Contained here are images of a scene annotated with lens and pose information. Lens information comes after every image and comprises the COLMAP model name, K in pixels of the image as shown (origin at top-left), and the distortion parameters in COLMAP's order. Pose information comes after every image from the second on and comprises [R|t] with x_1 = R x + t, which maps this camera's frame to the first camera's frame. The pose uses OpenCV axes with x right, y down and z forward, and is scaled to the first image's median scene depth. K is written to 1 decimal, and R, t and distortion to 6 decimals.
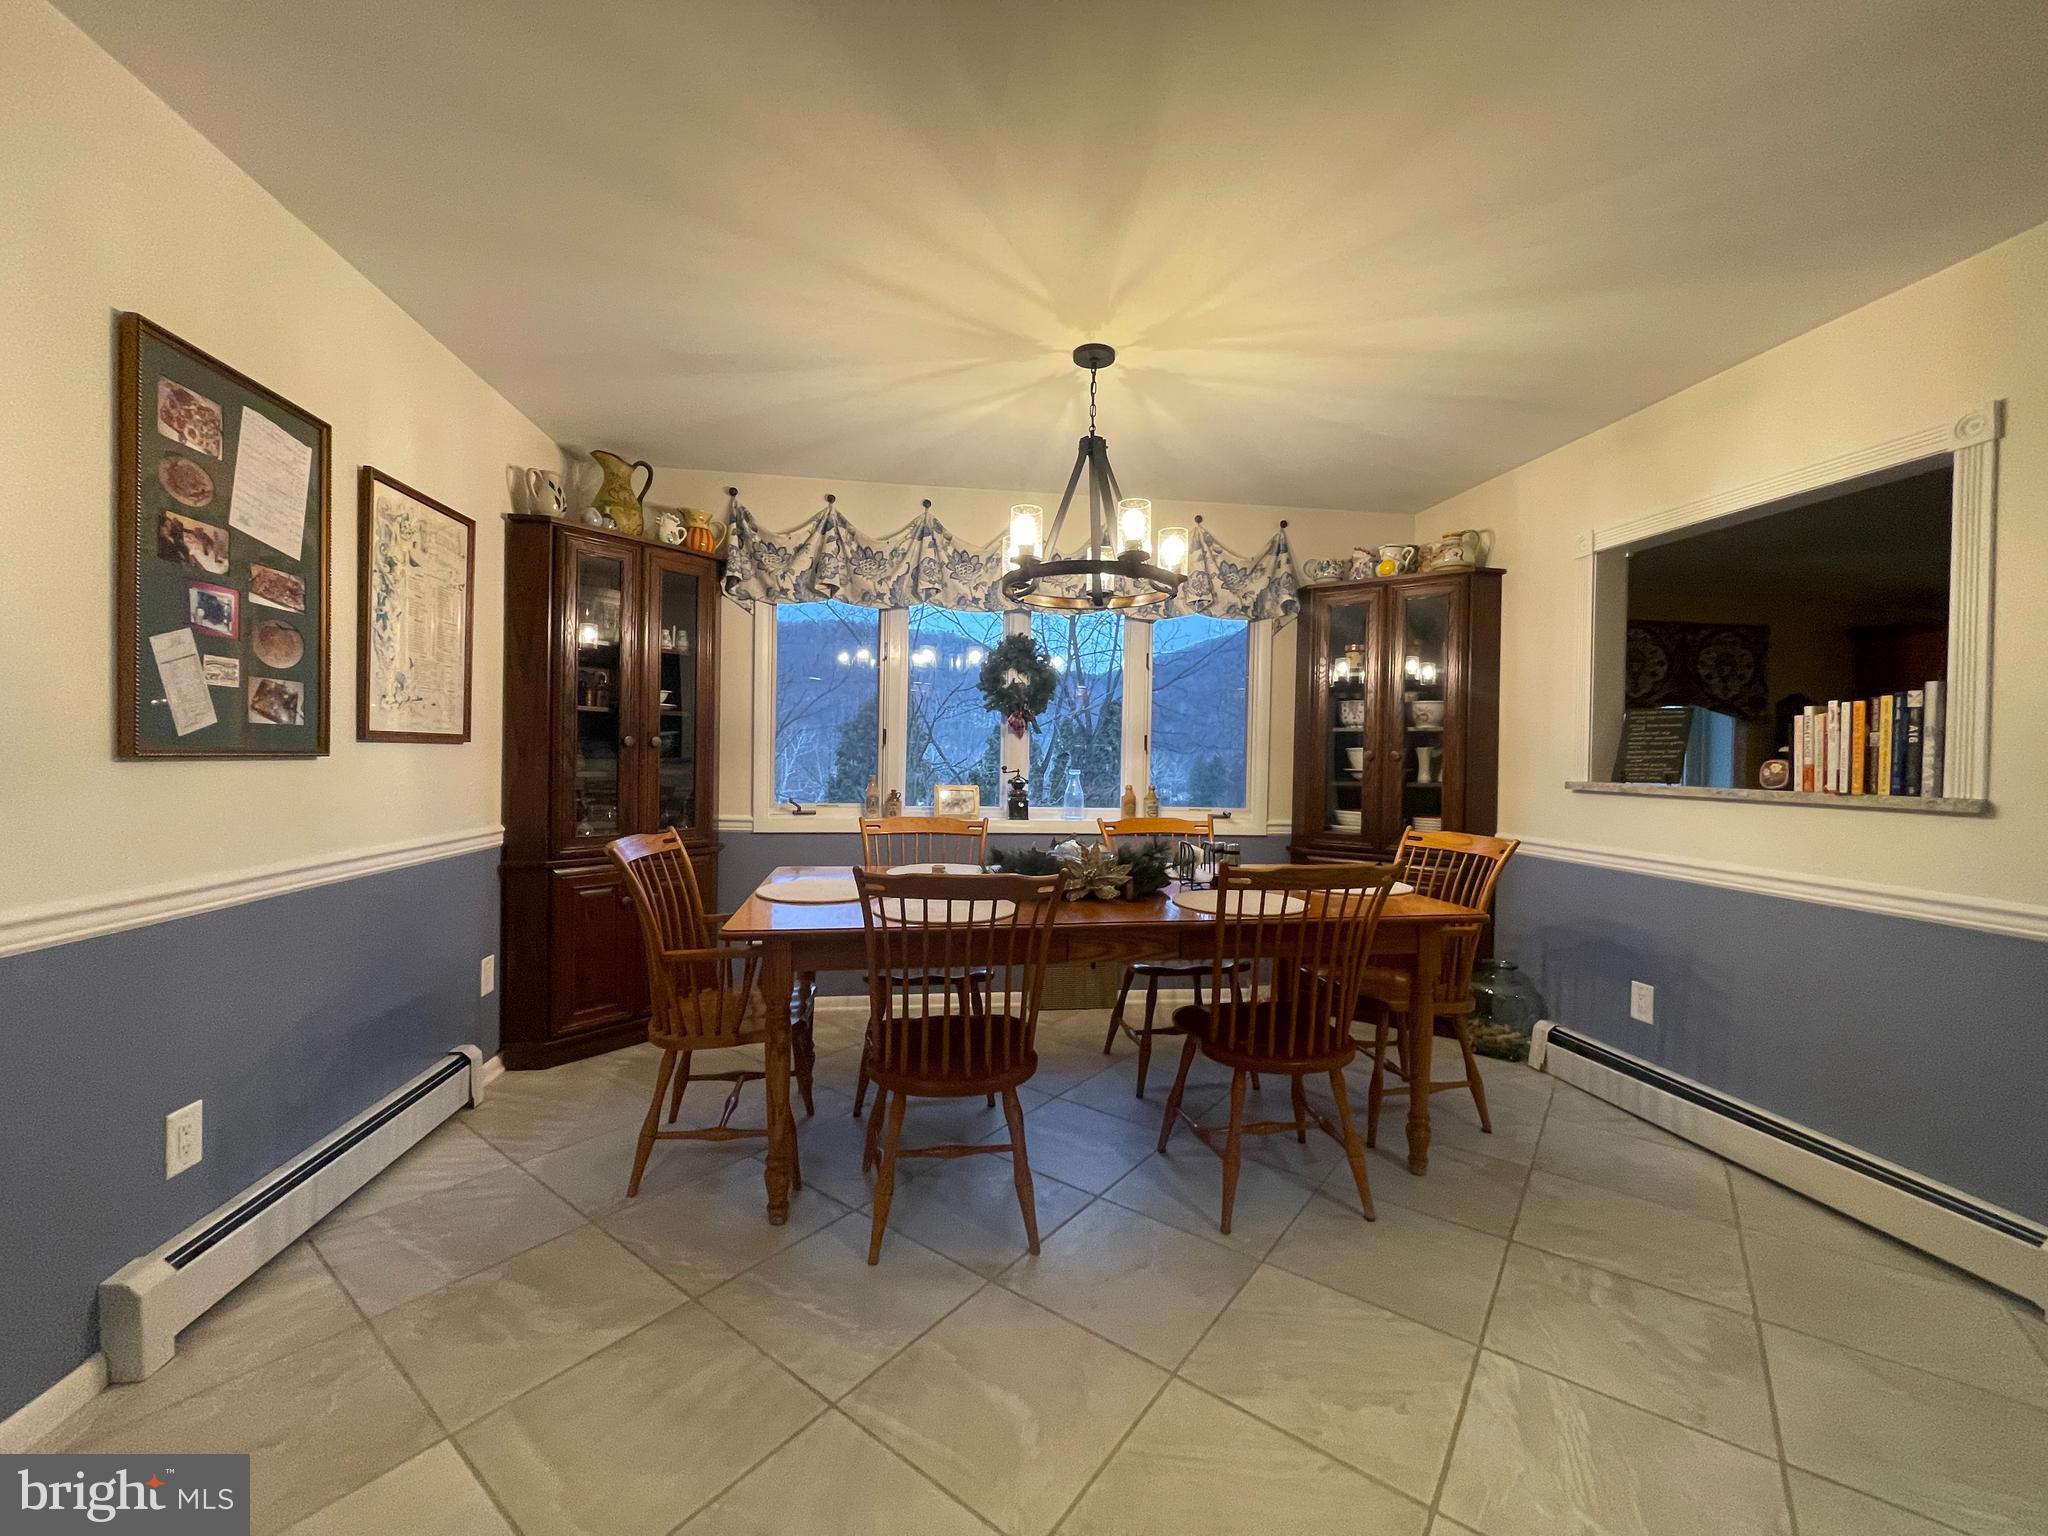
lens RADIAL K [[829.6, 0, 1021.8], [0, 829.6, 772.9], [0, 0, 1]] dist [-0.008036, 0.000344]
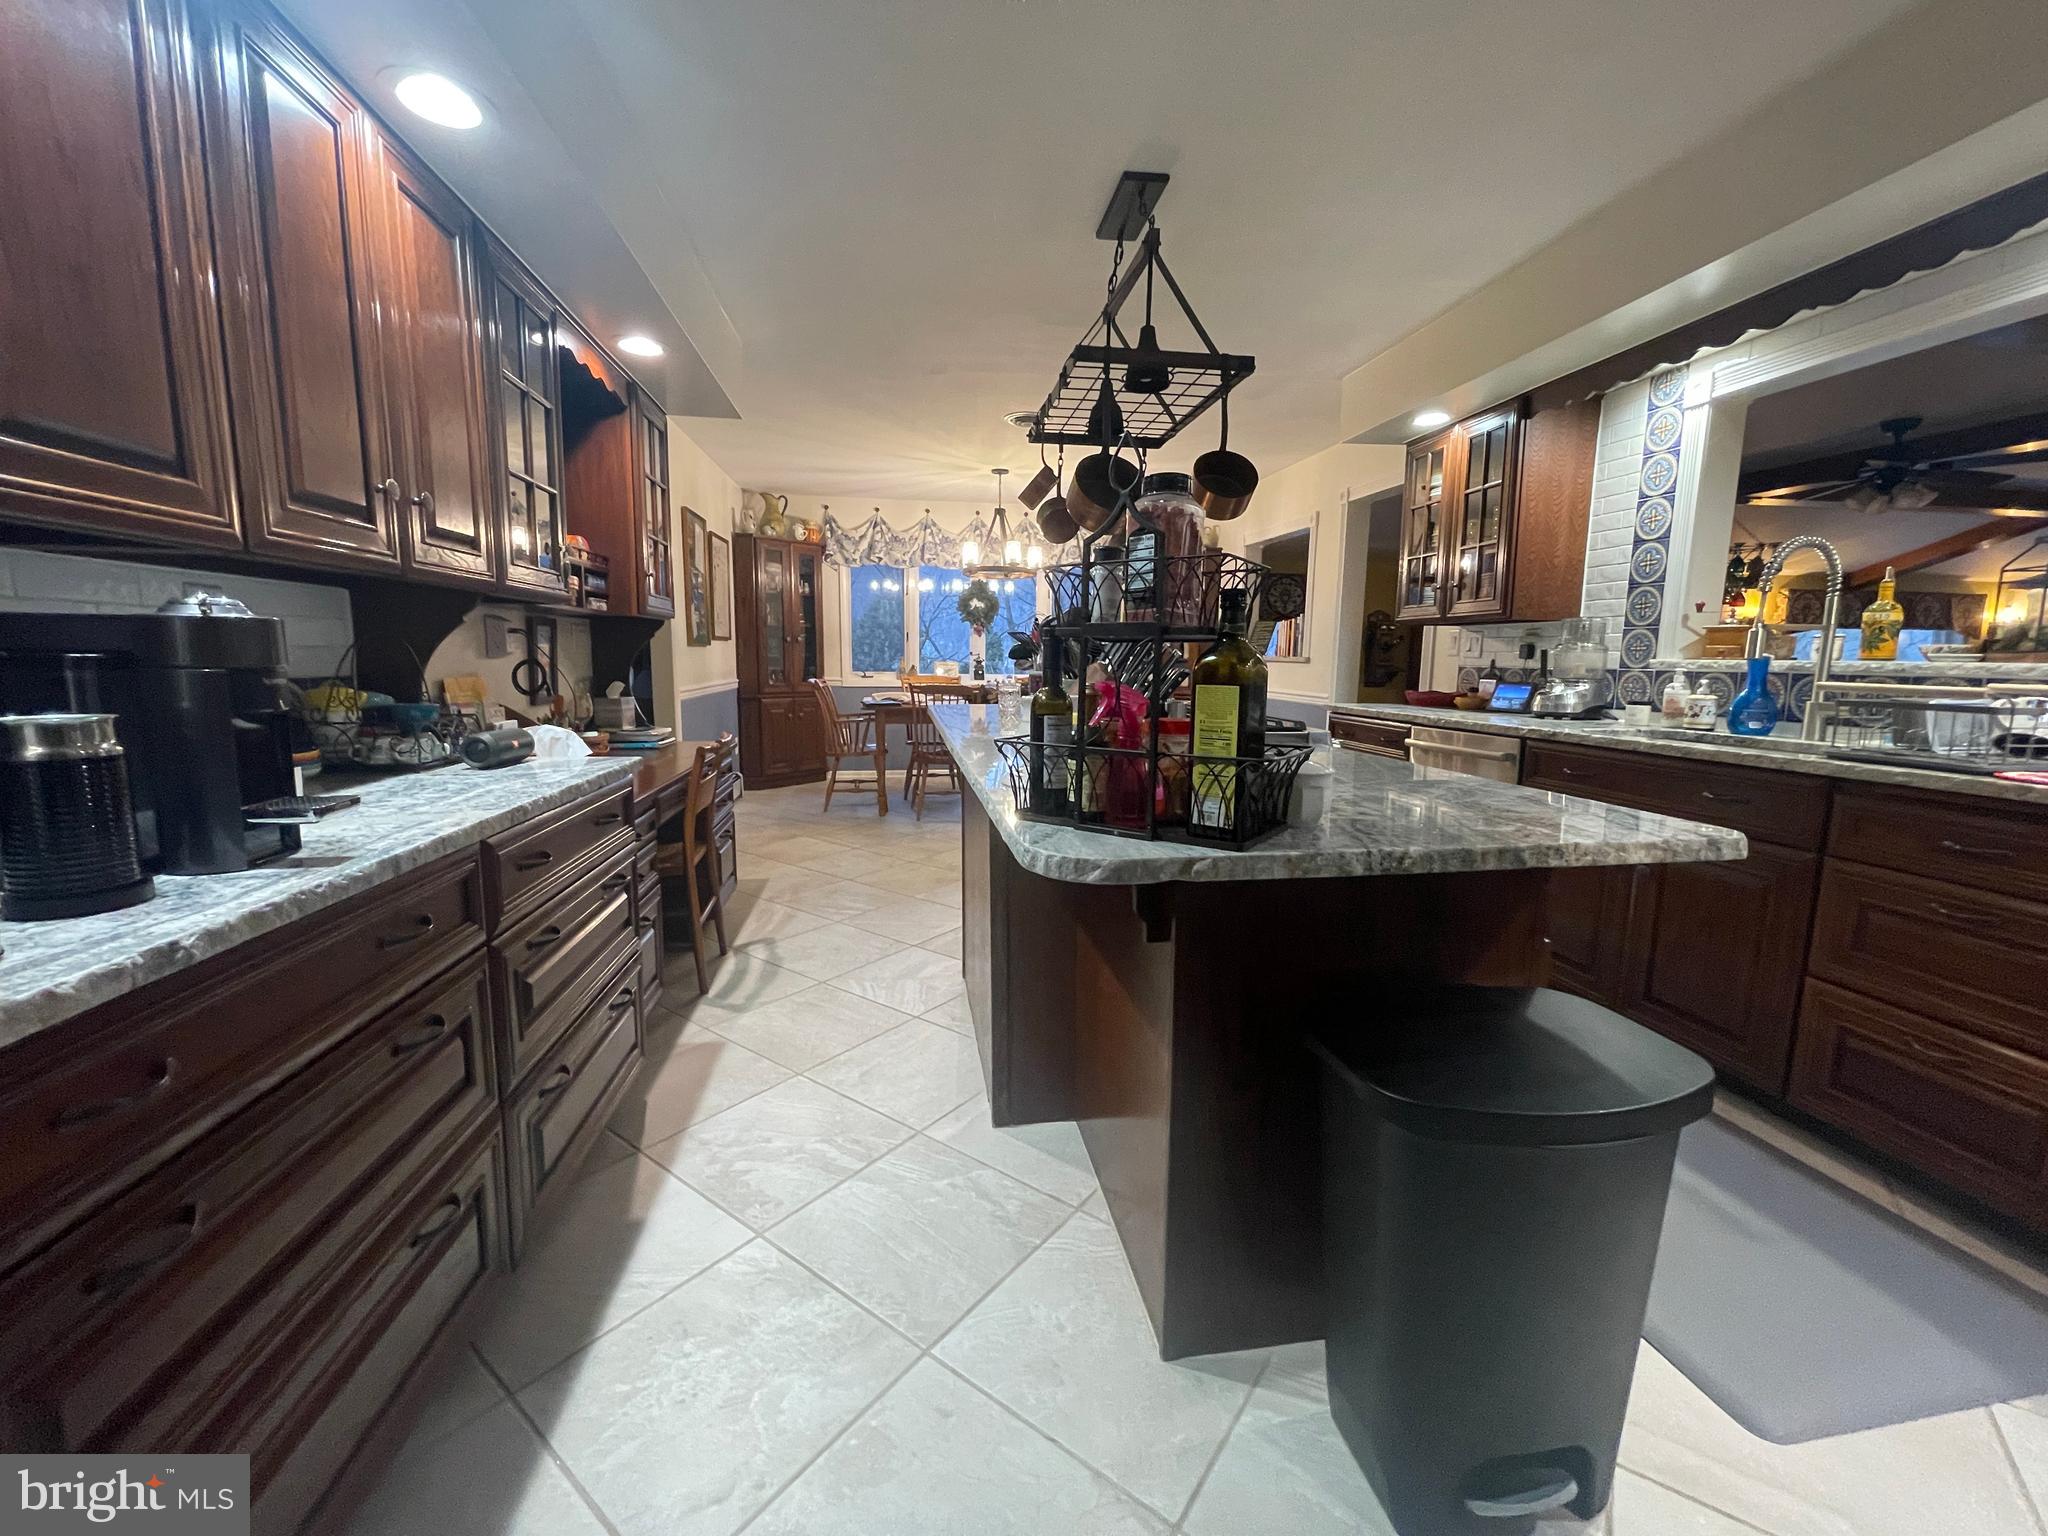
lens RADIAL K [[829.6, 0, 1042.1], [0, 829.6, 776.5], [0, 0, 1]] dist [-0.008036, 0.000344]
pose [[0.999615, -0.008130, 0.026542, 0.109792], [0.004776, 0.992263, 0.124059, 0.050432], [-0.027346, -0.123885, 0.991920, -1.150603]]
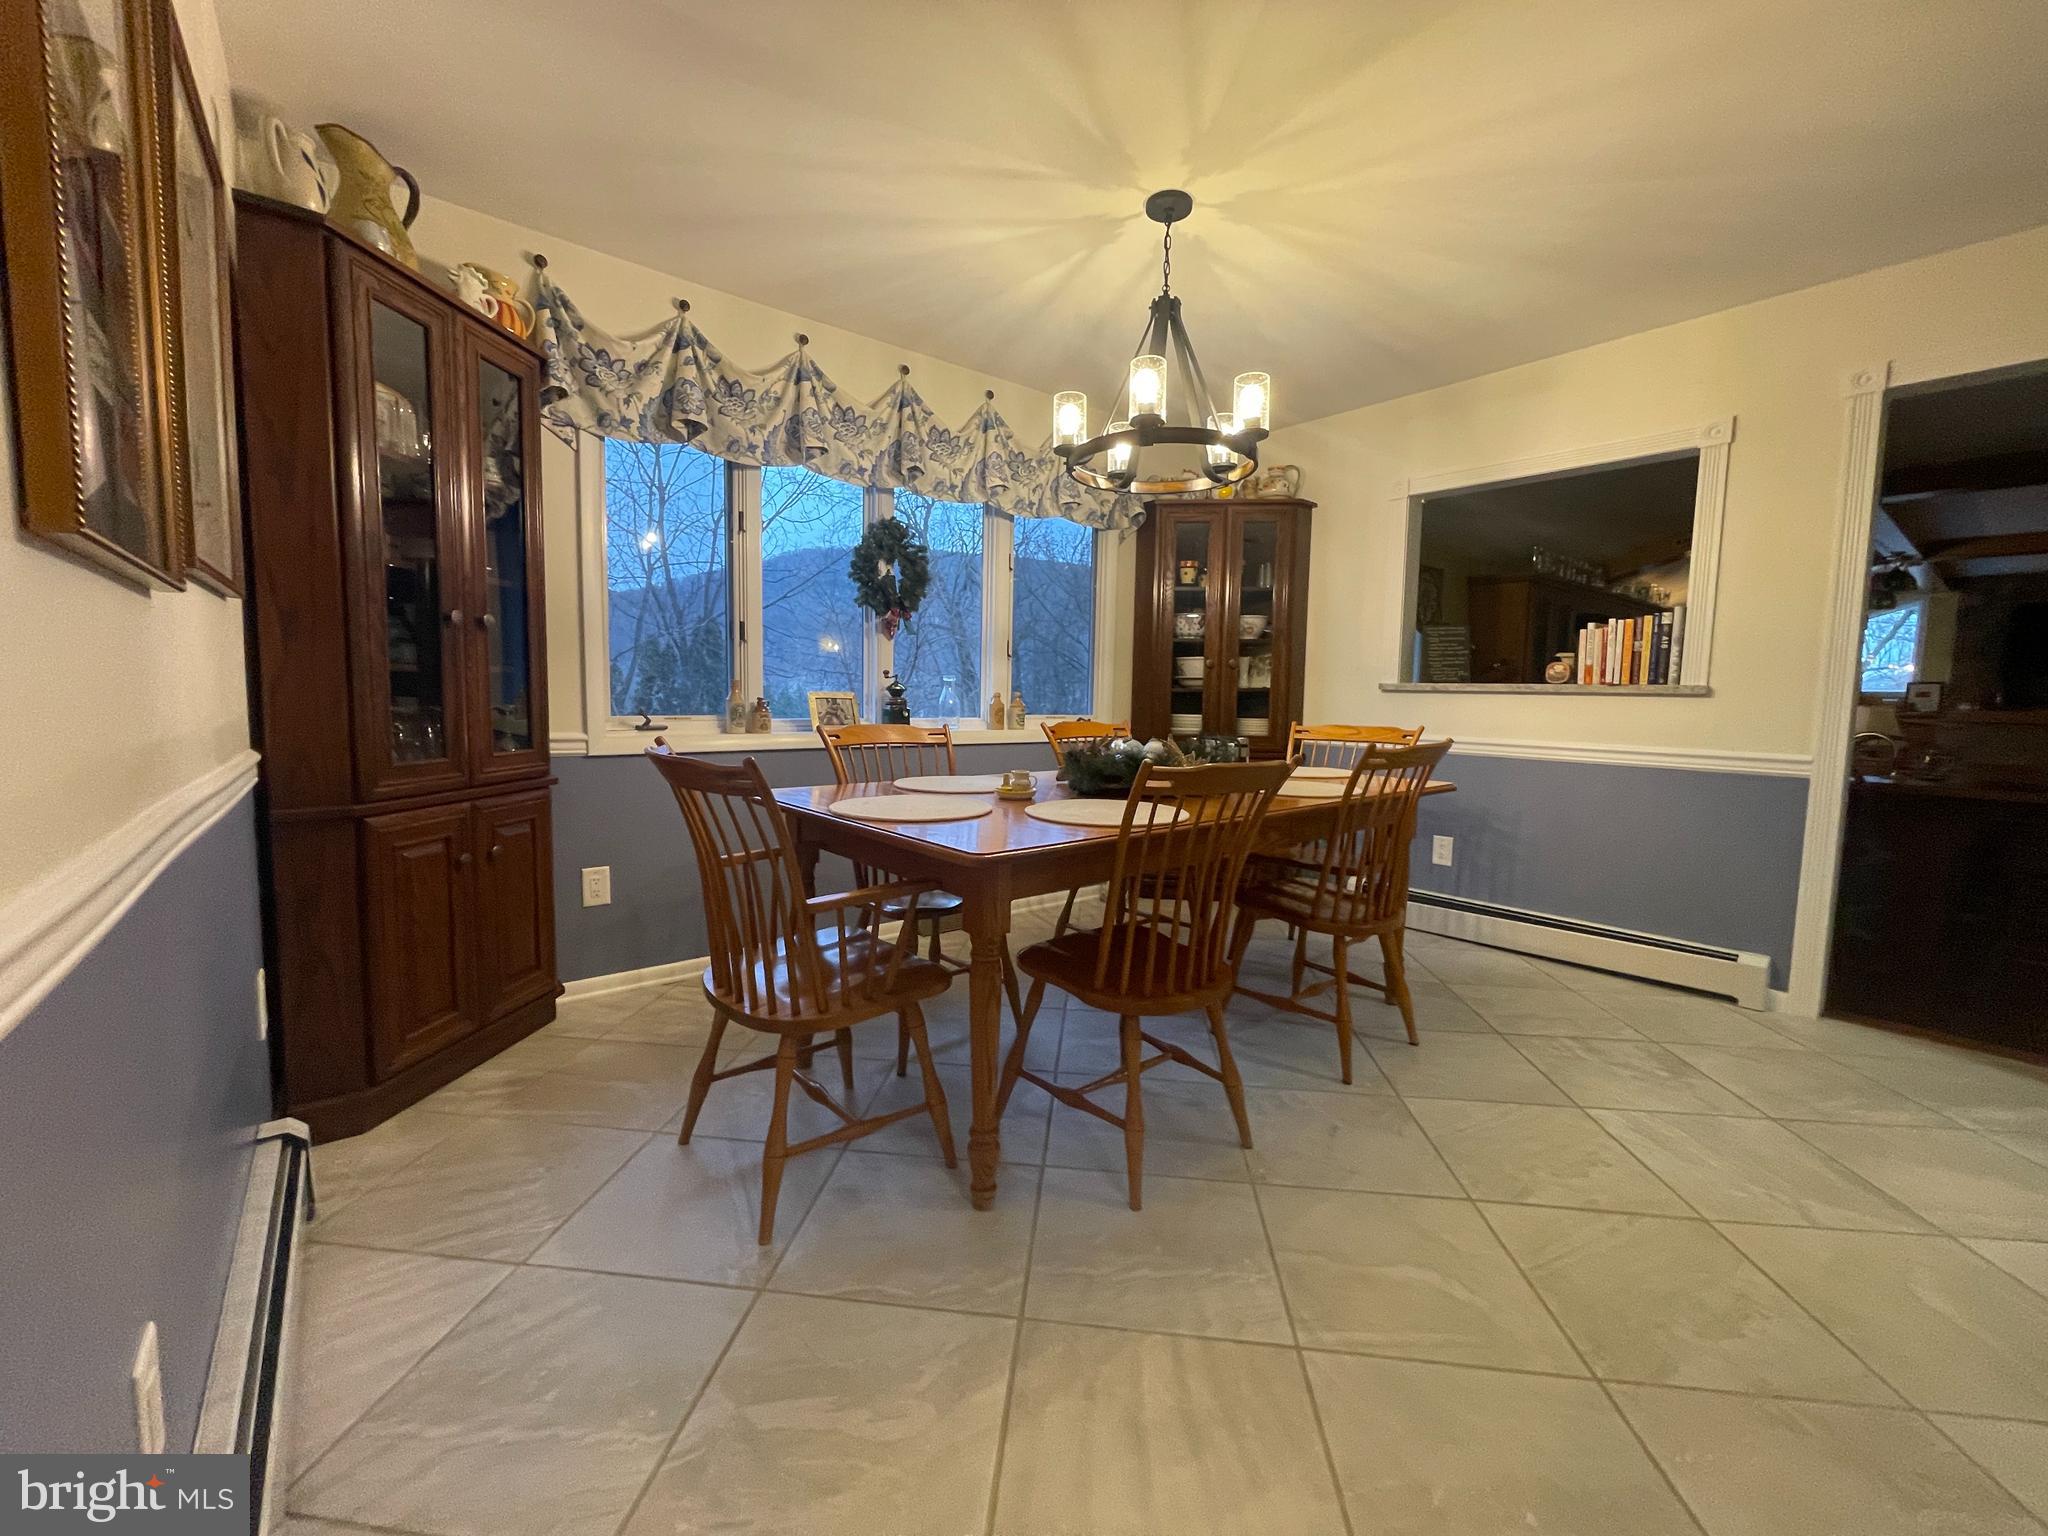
lens RADIAL K [[829.6, 0, 1030.8], [0, 829.6, 771.8], [0, 0, 1]] dist [-0.008036, 0.000344]
pose [[0.855272, -0.052568, 0.515507, -0.434081], [0.008427, 0.996120, 0.087596, 0.029445], [-0.518111, -0.070574, 0.852396, 0.205789]]
